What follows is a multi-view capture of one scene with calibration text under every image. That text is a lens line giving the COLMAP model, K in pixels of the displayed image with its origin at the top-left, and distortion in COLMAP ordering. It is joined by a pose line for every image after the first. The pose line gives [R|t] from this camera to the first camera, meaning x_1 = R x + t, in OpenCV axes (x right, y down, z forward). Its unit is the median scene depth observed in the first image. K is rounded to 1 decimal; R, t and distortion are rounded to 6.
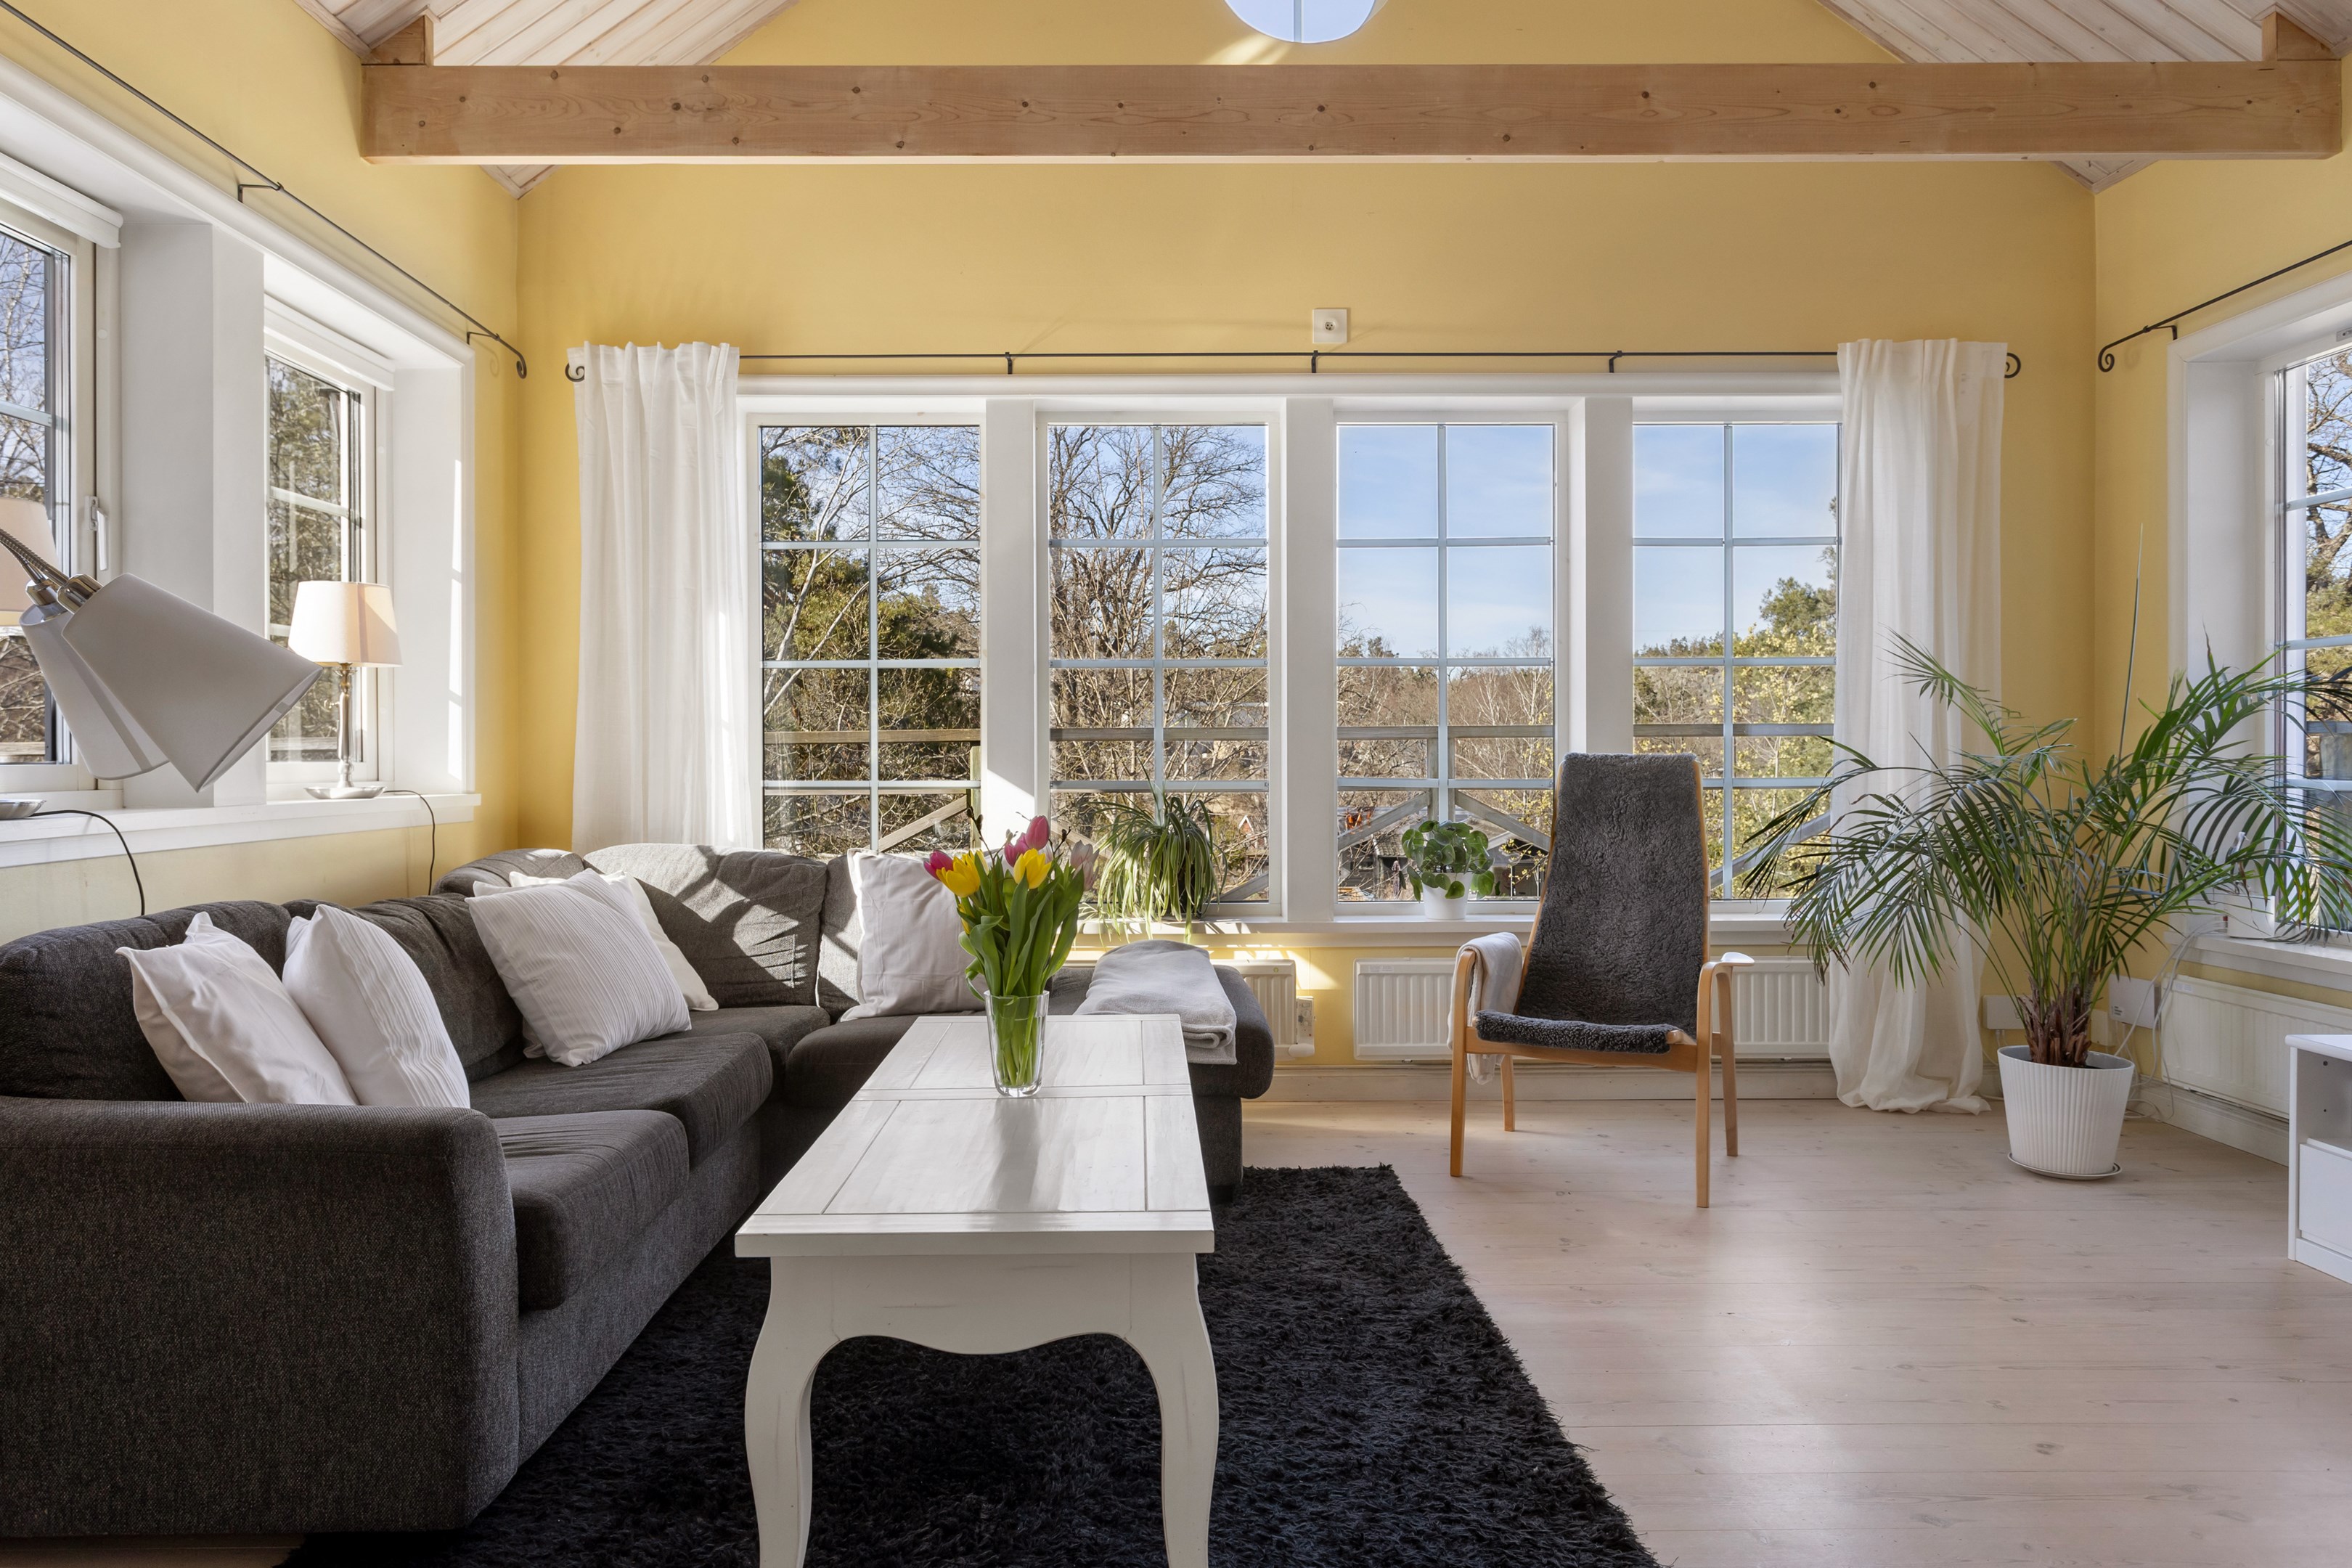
lens RADIAL K [[1574.2, 0, 1114.7], [0, 1574.2, 764.0], [0, 0, 1]] dist [-0.000723, 0.003901]
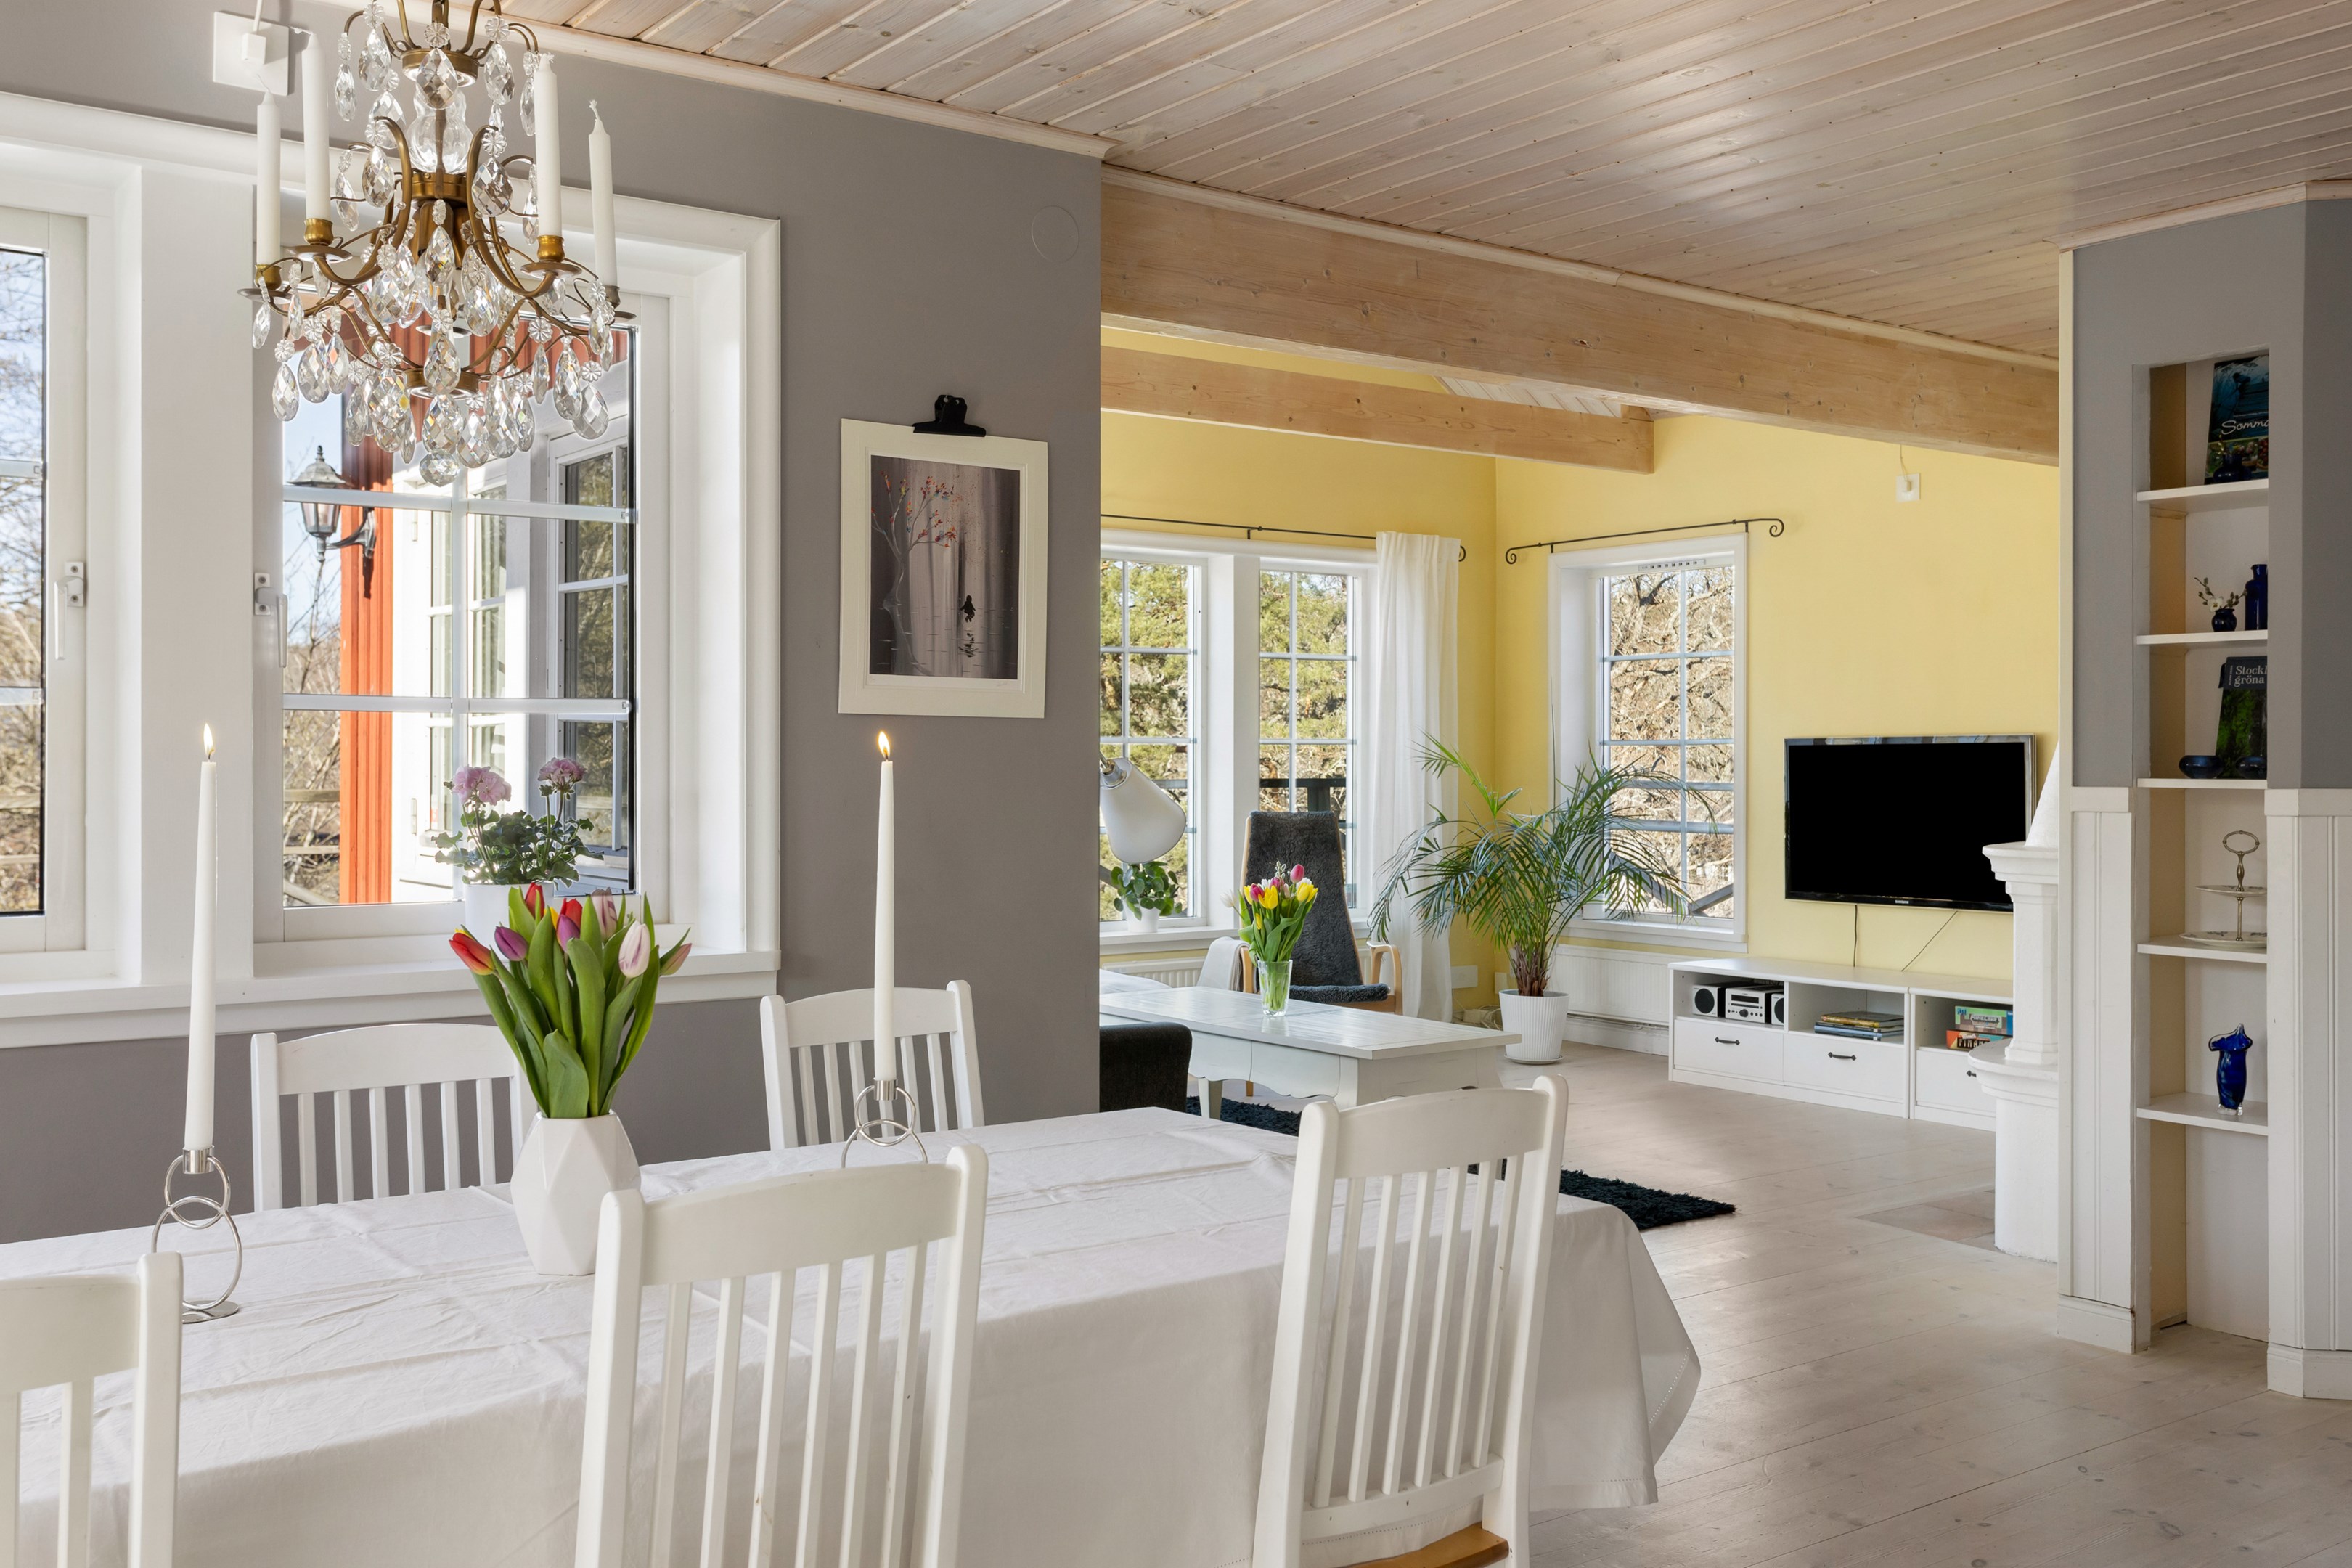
lens RADIAL K [[2125.9, 0, 1176.0], [0, 2125.9, 784.0], [0, 0, 1]] dist [0.000019, -0.004885]
pose [[0.809865, -0.002575, 0.586610, -1.070020], [-0.000887, 0.999984, 0.005614, -0.050402], [-0.586615, -0.005067, 0.809850, -0.630483]]
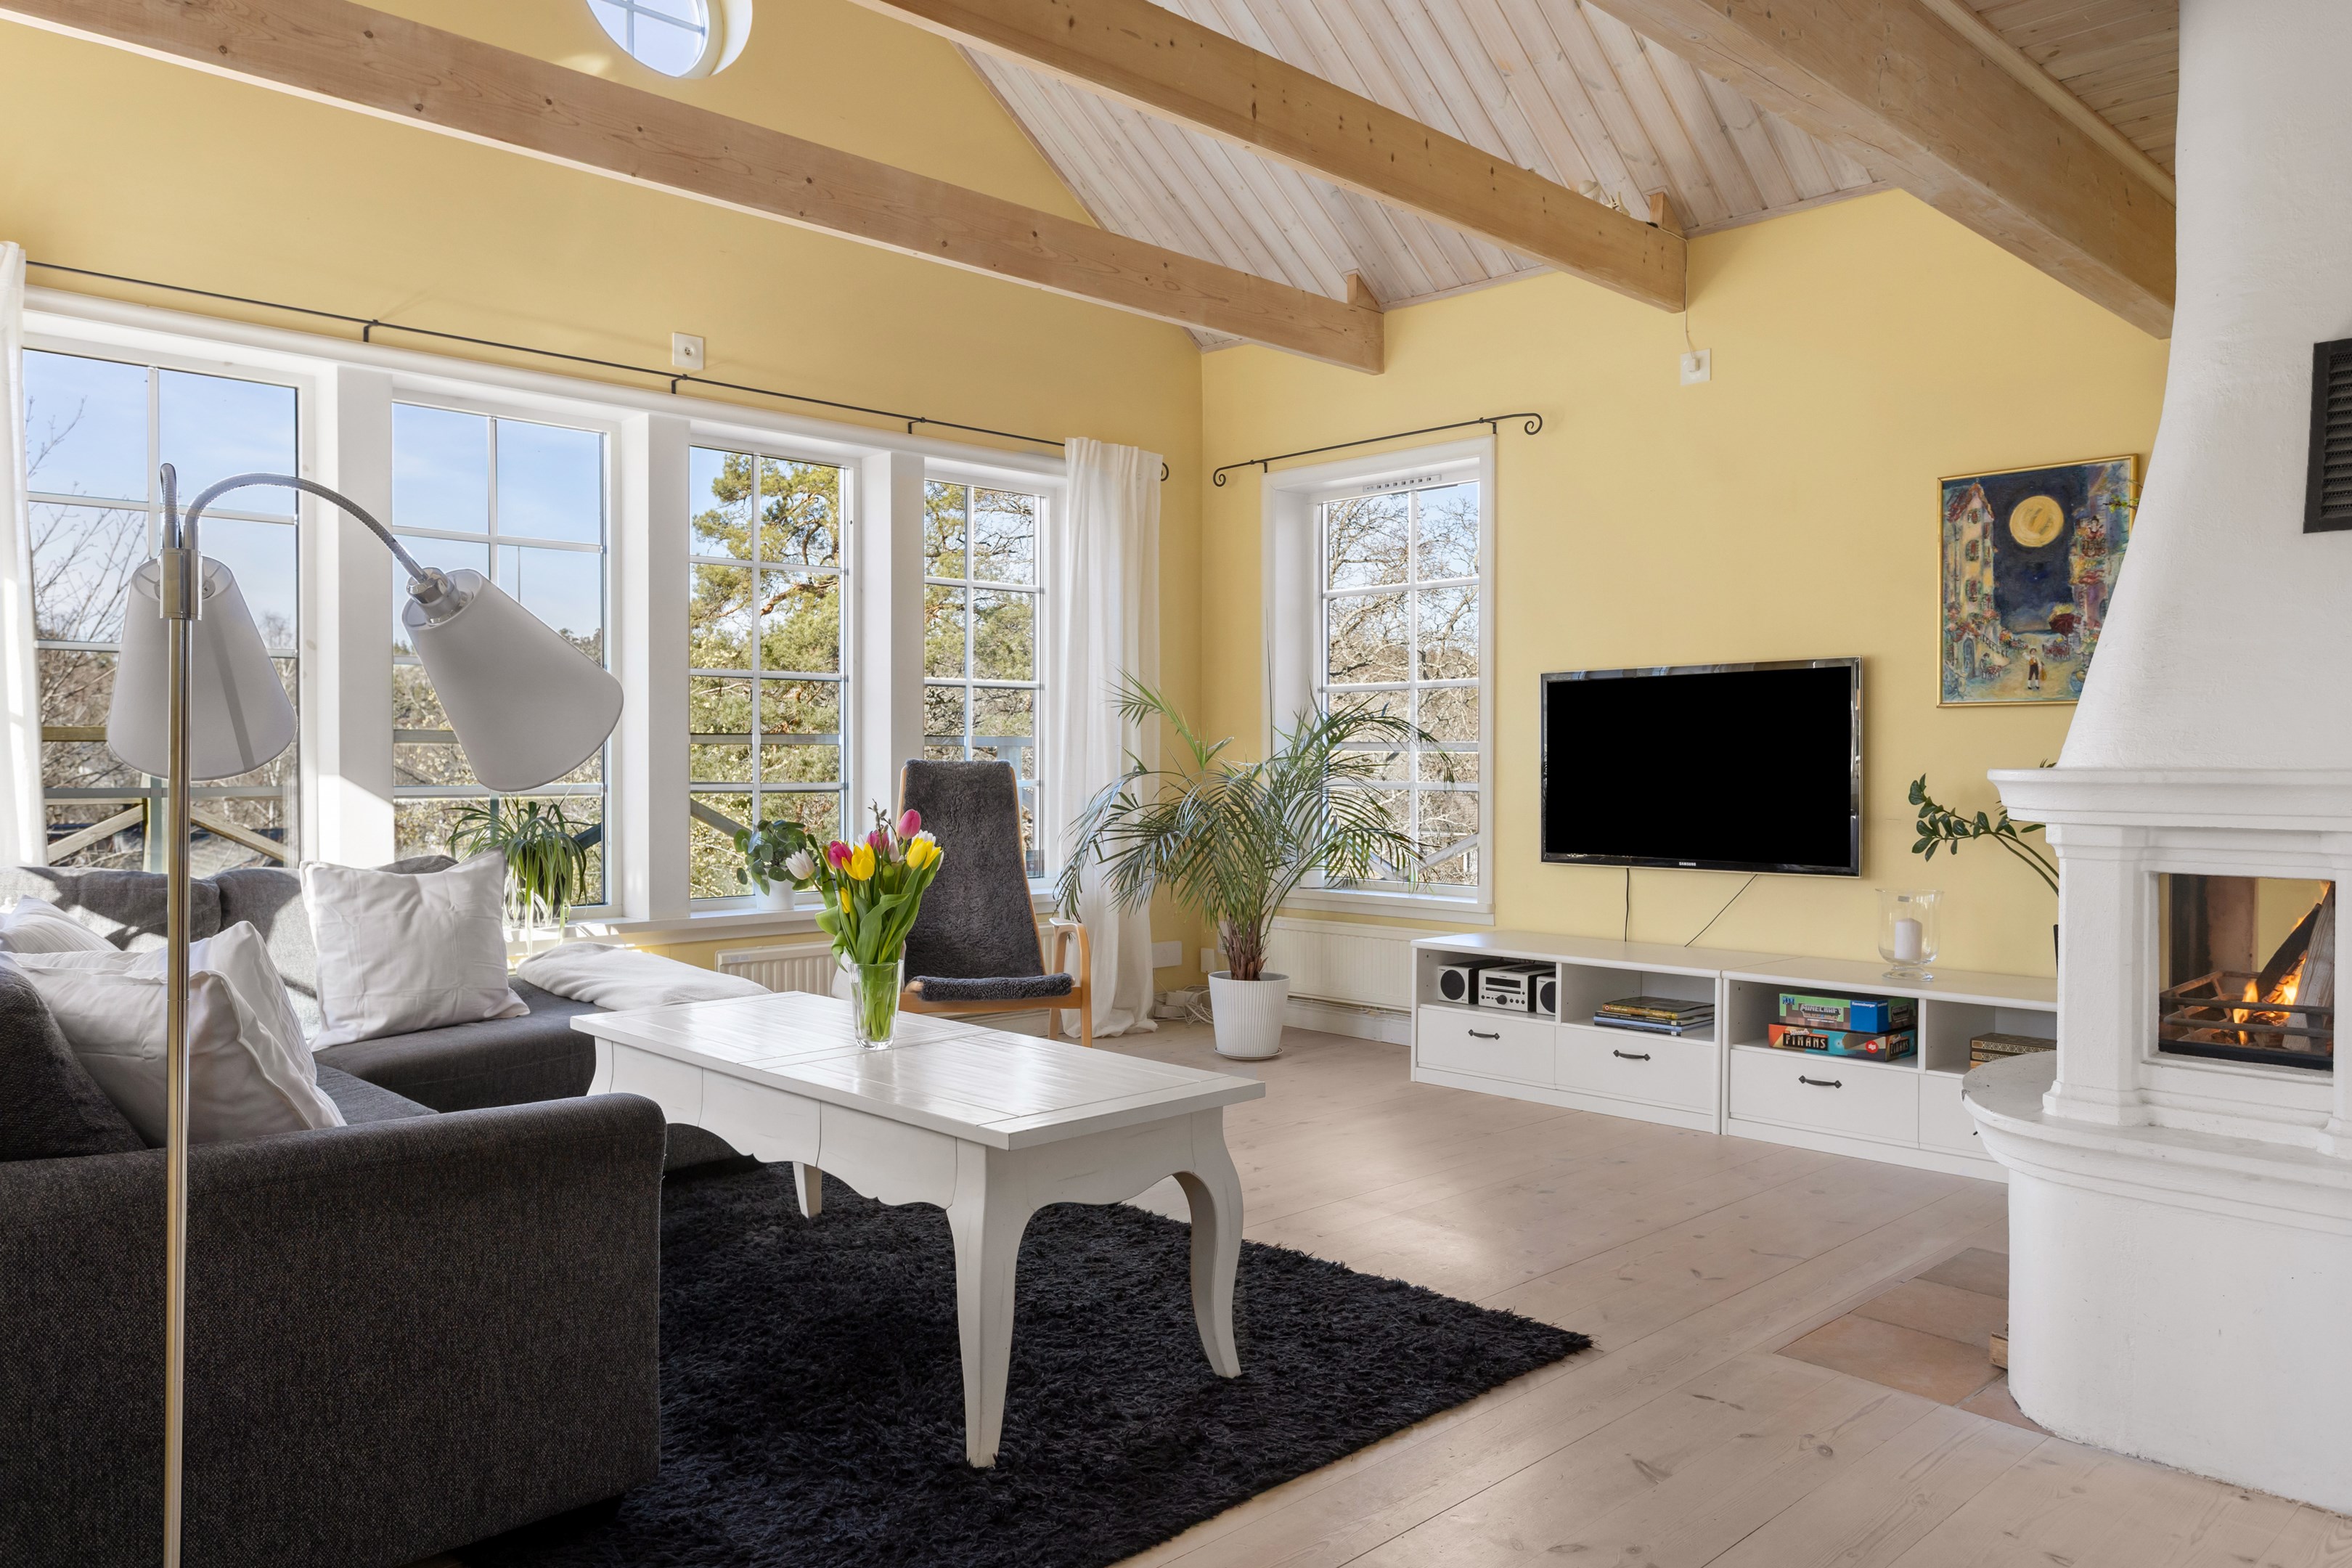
lens RADIAL K [[1651.1, 0, 1176.0], [0, 1651.1, 784.0], [0, 0, 1]] dist [-0.006026, 0.007854]
pose [[0.718455, -0.004021, 0.695562, -0.496576], [-0.000991, 0.999976, 0.006804, 0.003211], [-0.695573, -0.005578, 0.718434, -0.023676]]
